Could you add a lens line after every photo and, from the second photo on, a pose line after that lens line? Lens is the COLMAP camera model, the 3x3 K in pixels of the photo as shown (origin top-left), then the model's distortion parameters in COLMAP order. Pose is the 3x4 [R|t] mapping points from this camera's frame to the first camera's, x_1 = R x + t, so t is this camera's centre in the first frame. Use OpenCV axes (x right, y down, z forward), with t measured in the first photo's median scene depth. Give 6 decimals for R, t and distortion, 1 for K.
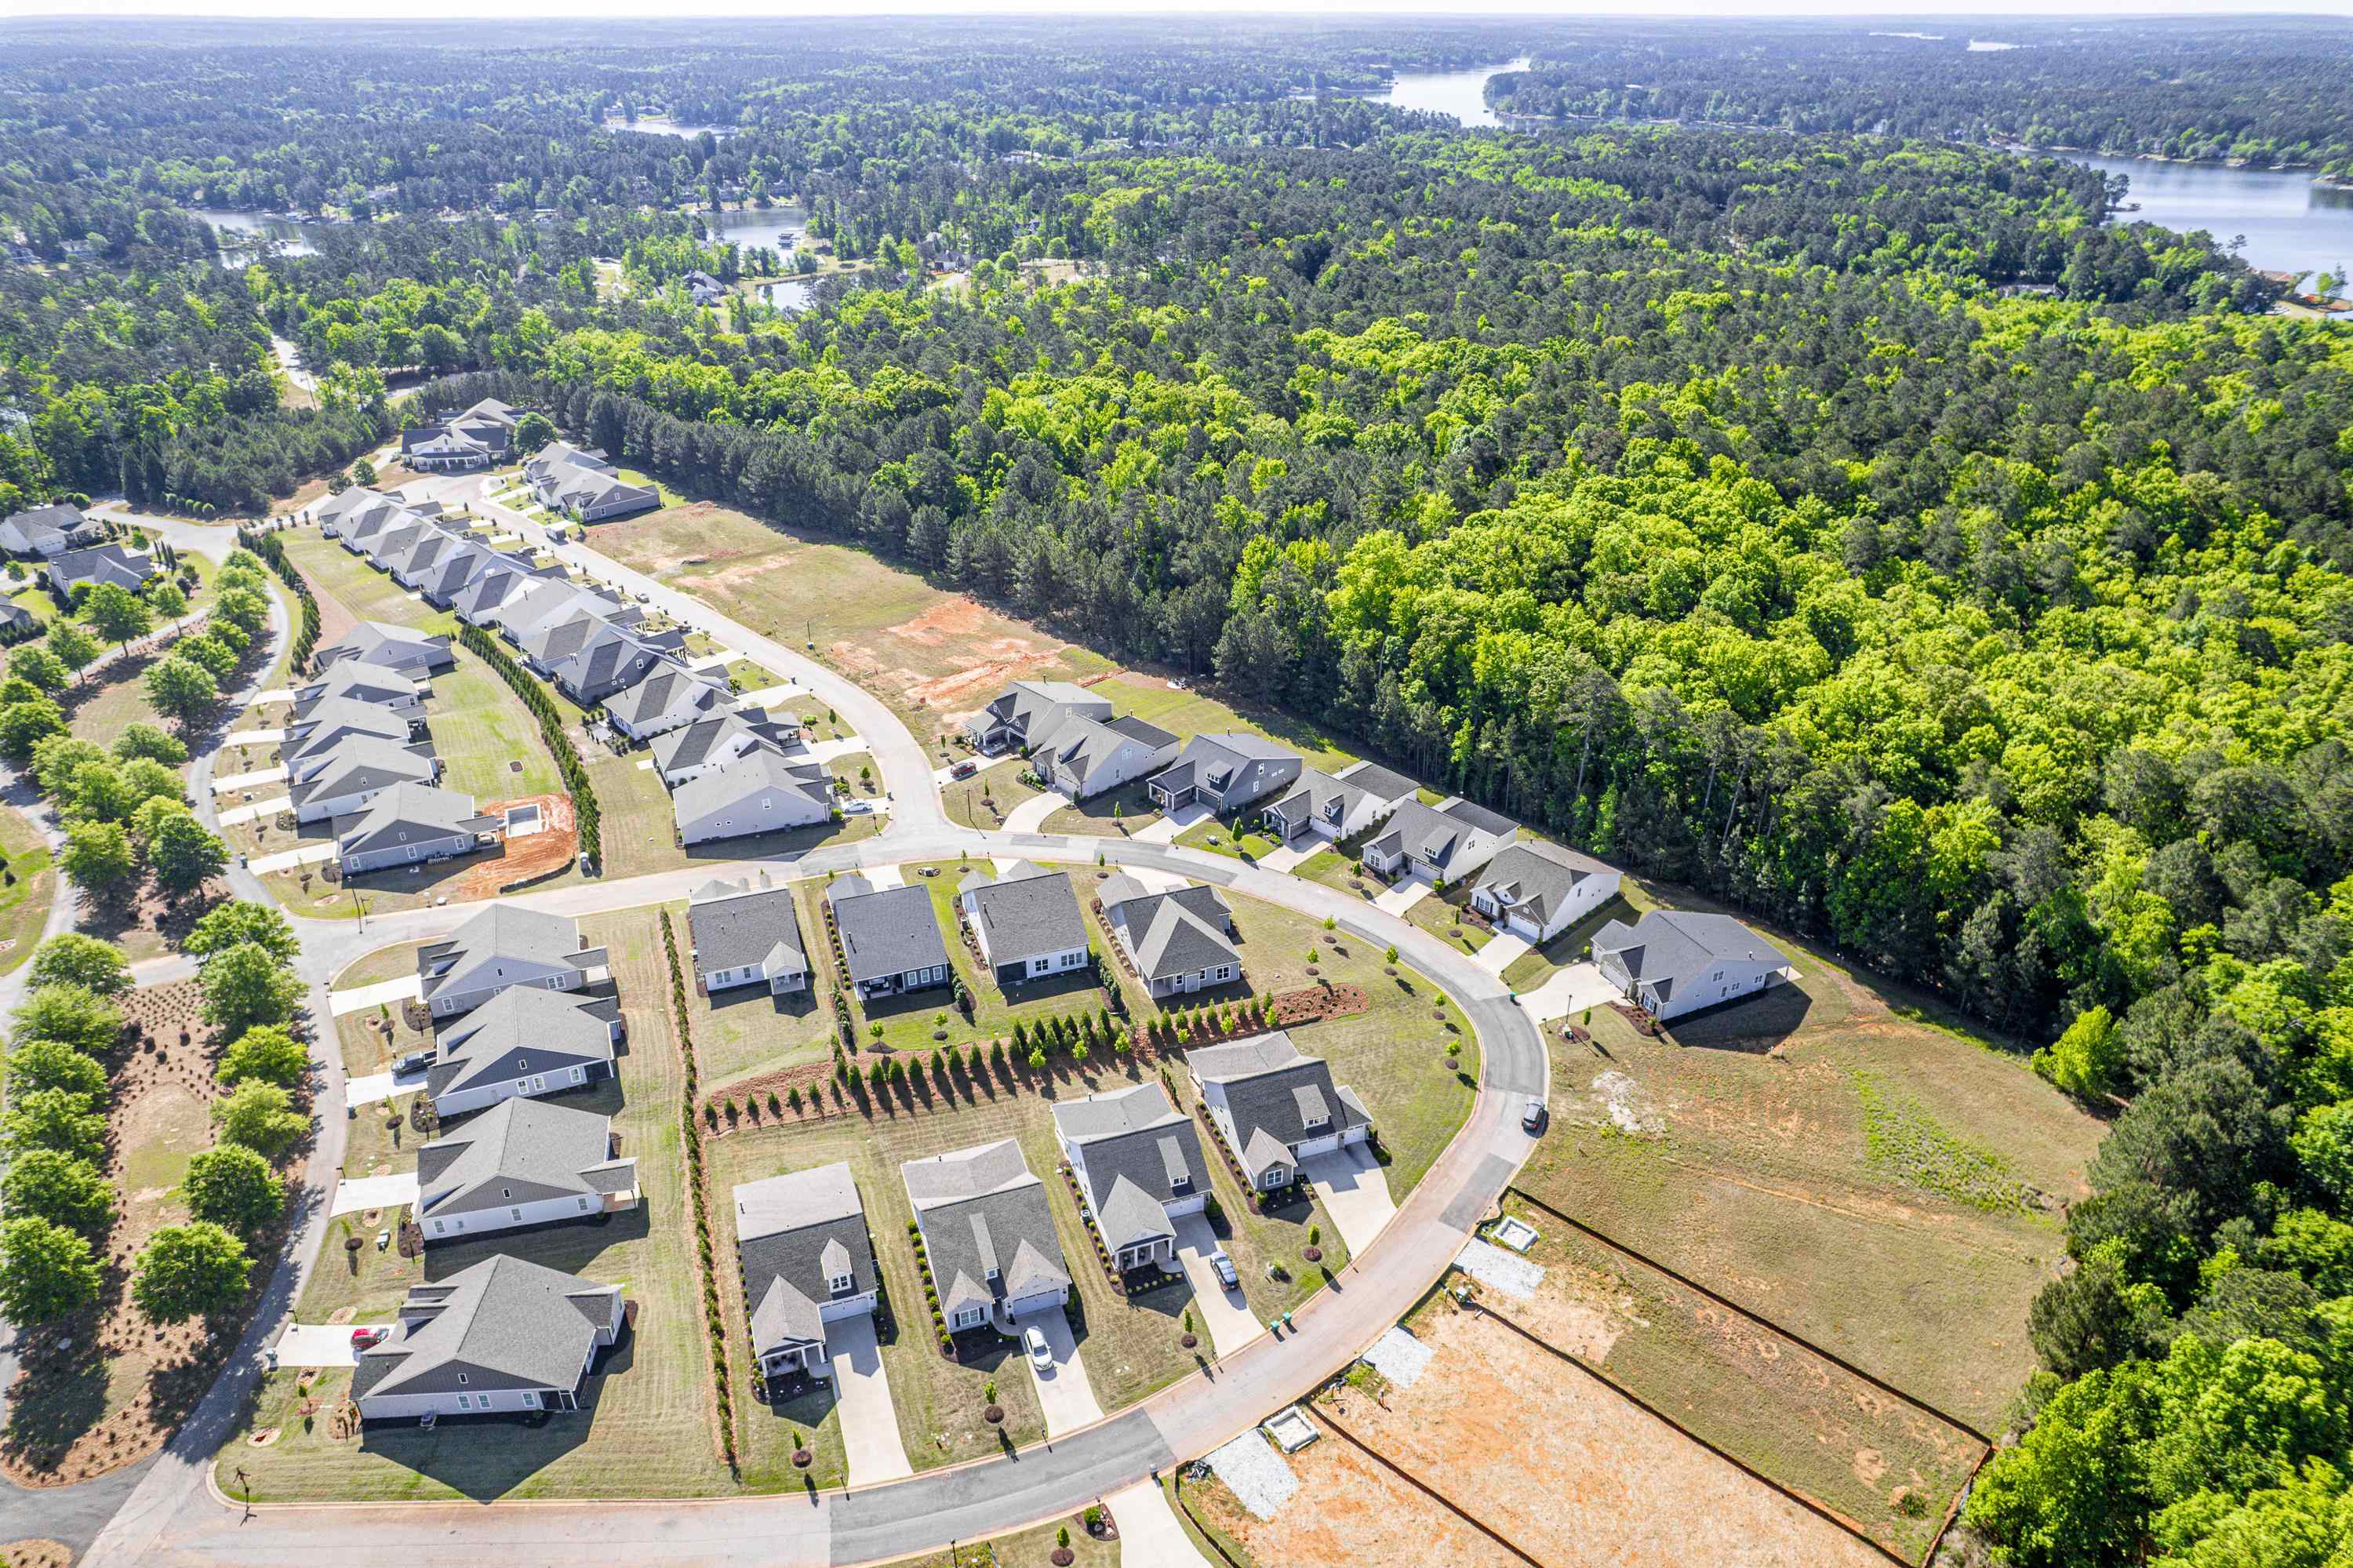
lens RADIAL K [[1508.6, 0, 1176.5], [0, 1508.6, 784.0], [0, 0, 1]] dist [-0.076457, 0.067014]
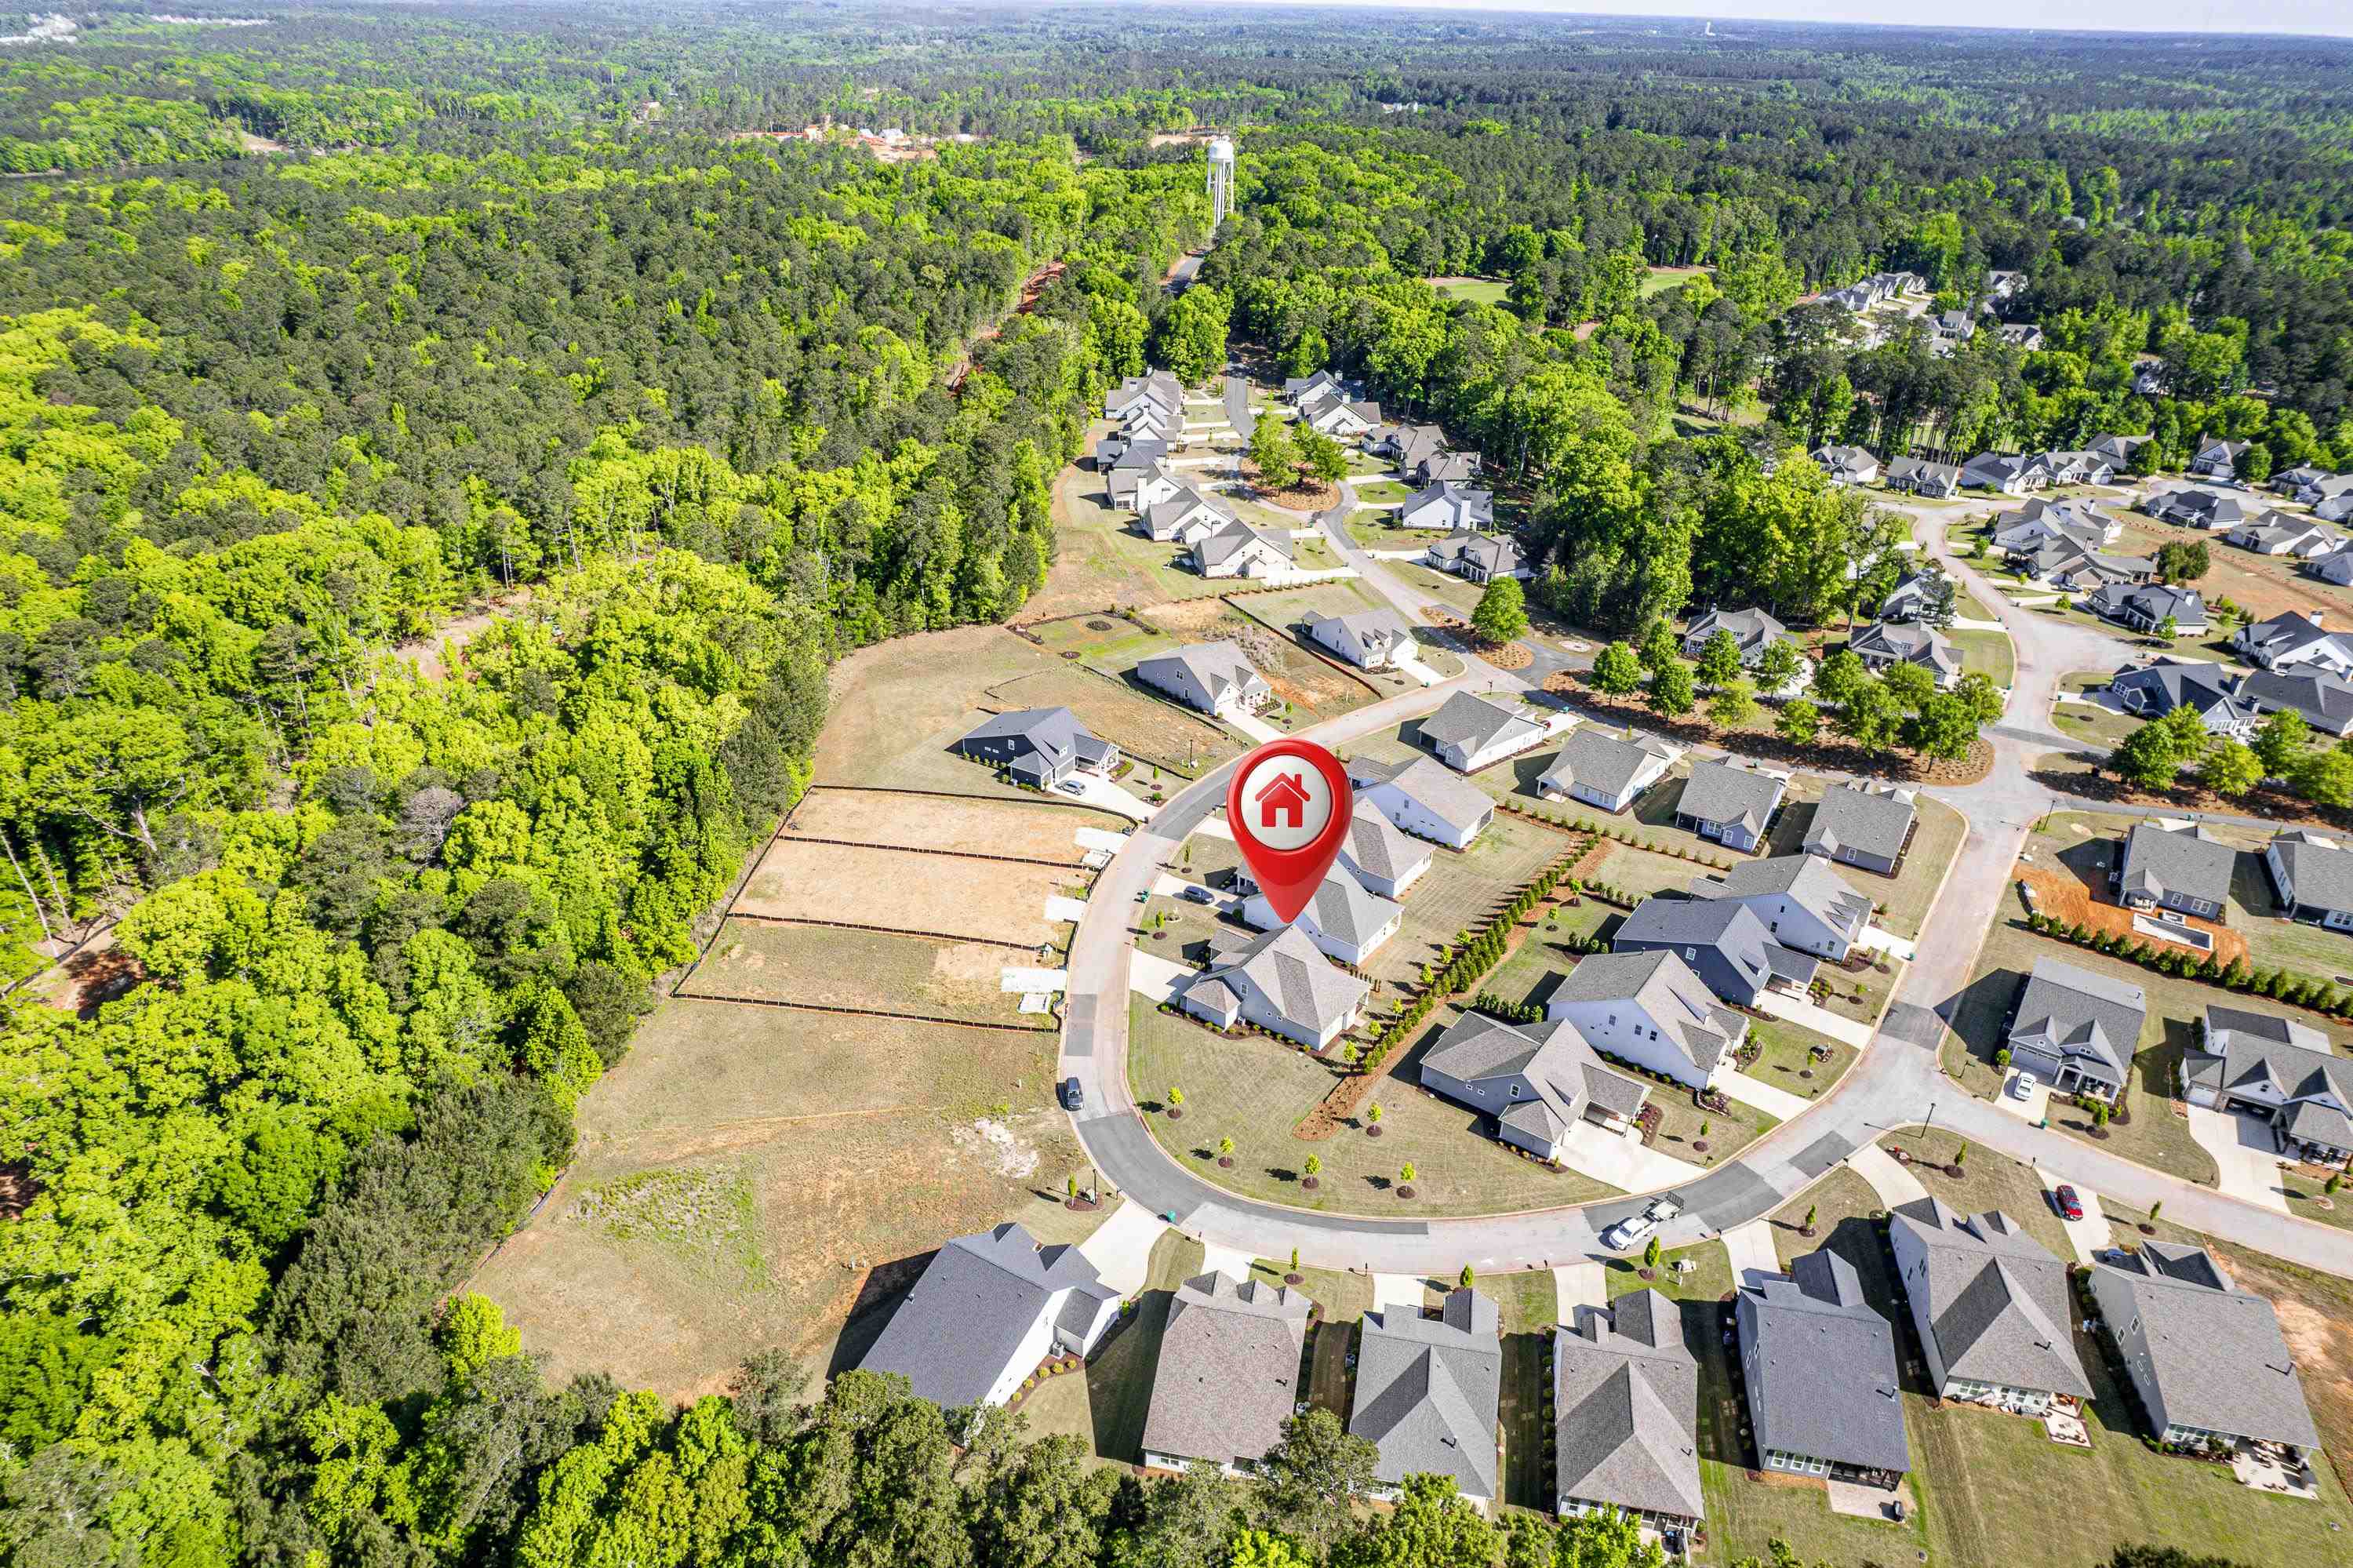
lens RADIAL K [[1508.6, 0, 1176.5], [0, 1508.6, 784.0], [0, 0, 1]] dist [-0.076457, 0.067014]
pose [[-0.818000, 0.252979, -0.516602, 0.608676], [-0.289150, 0.595540, 0.749483, -0.639150], [0.497260, 0.762452, -0.414003, 1.207480]]
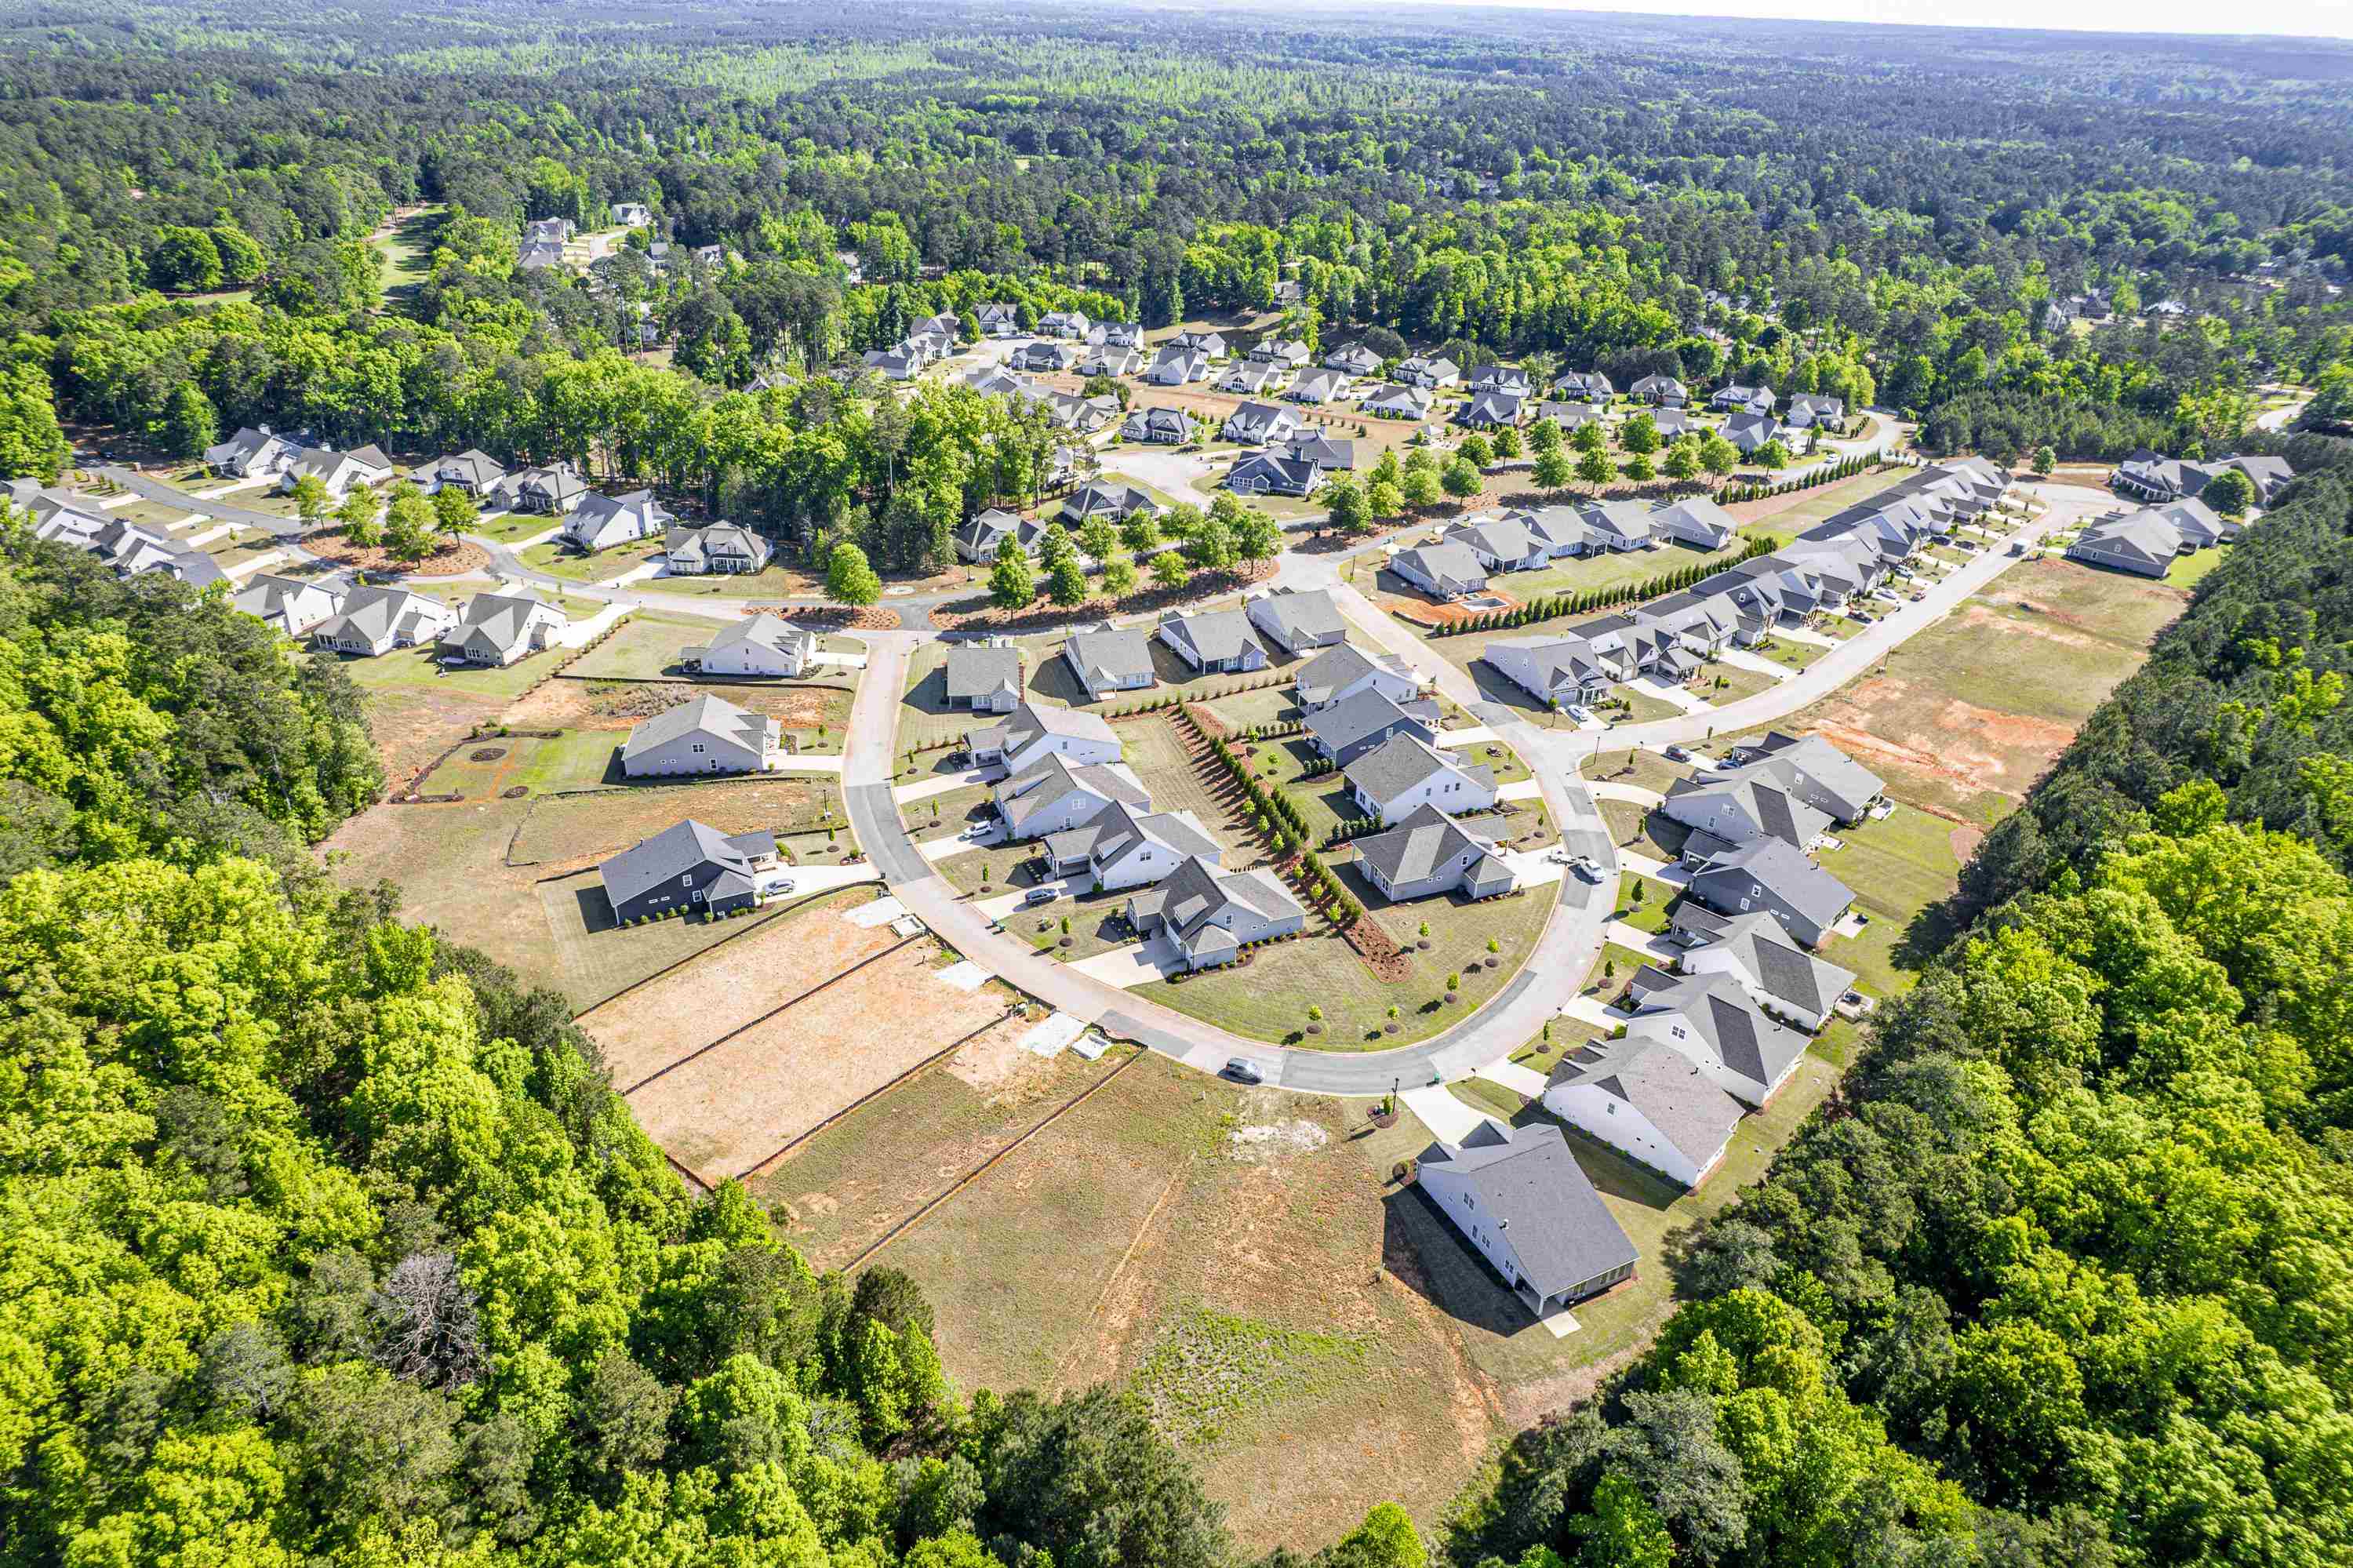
lens RADIAL K [[1508.6, 0, 1176.5], [0, 1508.6, 784.0], [0, 0, 1]] dist [-0.076457, 0.067014]
pose [[0.045726, 0.476544, -0.877961, 0.986280], [-0.490802, 0.776205, 0.395751, -0.301827], [0.870070, 0.412809, 0.269382, 0.555068]]
